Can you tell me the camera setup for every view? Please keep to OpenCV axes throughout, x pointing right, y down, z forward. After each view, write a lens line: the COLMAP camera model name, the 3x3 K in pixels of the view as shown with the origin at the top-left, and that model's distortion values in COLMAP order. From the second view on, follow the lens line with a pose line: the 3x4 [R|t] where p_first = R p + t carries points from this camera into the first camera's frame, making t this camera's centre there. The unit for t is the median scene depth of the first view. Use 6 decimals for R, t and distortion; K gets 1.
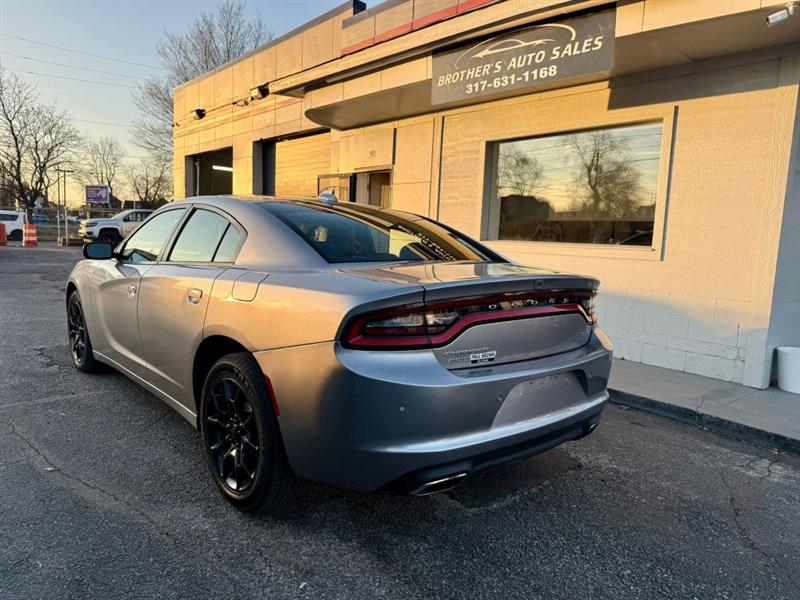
lens RADIAL K [[578.7, 0, 396.4], [0, 578.7, 301.7], [0, 0, 1]] dist [0.000138, -0.009725]
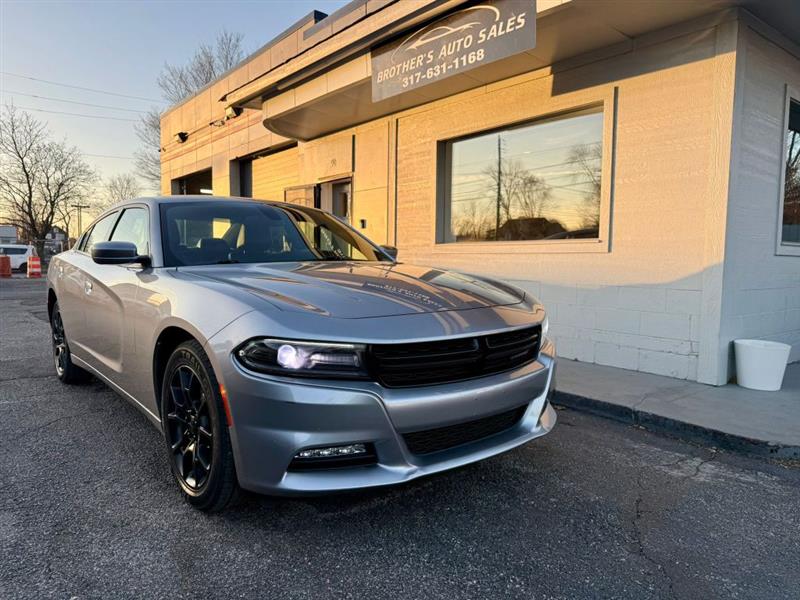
lens RADIAL K [[578.7, 0, 396.4], [0, 578.7, 301.7], [0, 0, 1]] dist [0.000138, -0.009725]
pose [[0.999086, -0.027467, -0.032749, 0.139281], [0.025926, 0.998578, -0.046582, 0.041791], [0.033982, 0.045691, 0.998377, 0.060706]]
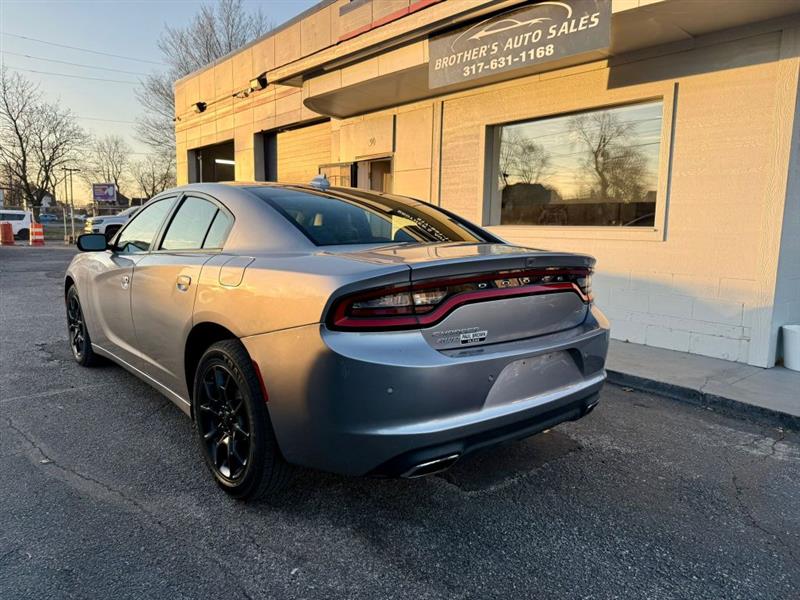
lens RADIAL K [[579.2, 0, 401.9], [0, 579.2, 300.5], [0, 0, 1]] dist [-0.004316, -0.004077]
pose [[0.999722, -0.022354, -0.007552, 0.015463], [0.022446, 0.999672, 0.012353, 0.008142], [0.007274, -0.012519, 0.999895, 0.008194]]
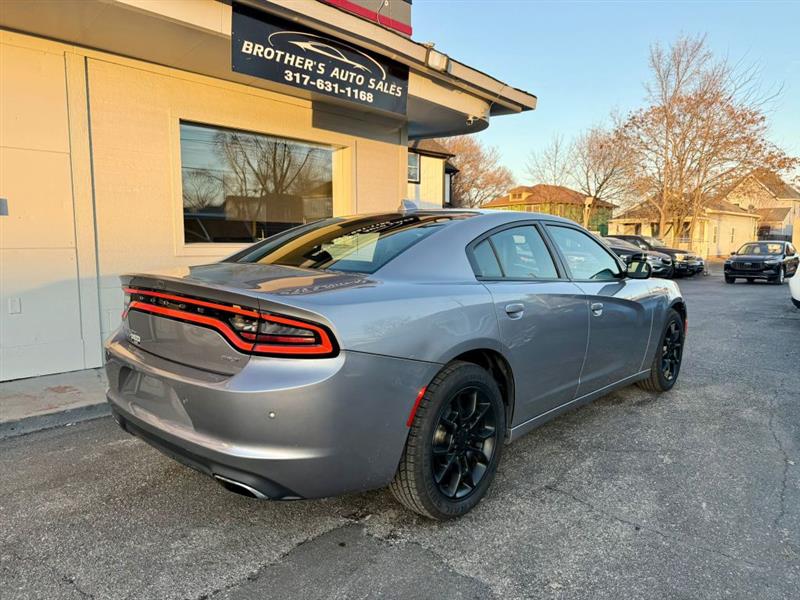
lens RADIAL K [[579.2, 0, 396.5], [0, 579.2, 300.4], [0, 0, 1]] dist [-0.003467, -0.005478]
pose [[-0.136396, -0.137740, 0.981032, -0.869529], [0.111436, 0.981868, 0.153351, -0.152391], [-0.984367, 0.130239, -0.118573, 1.039093]]
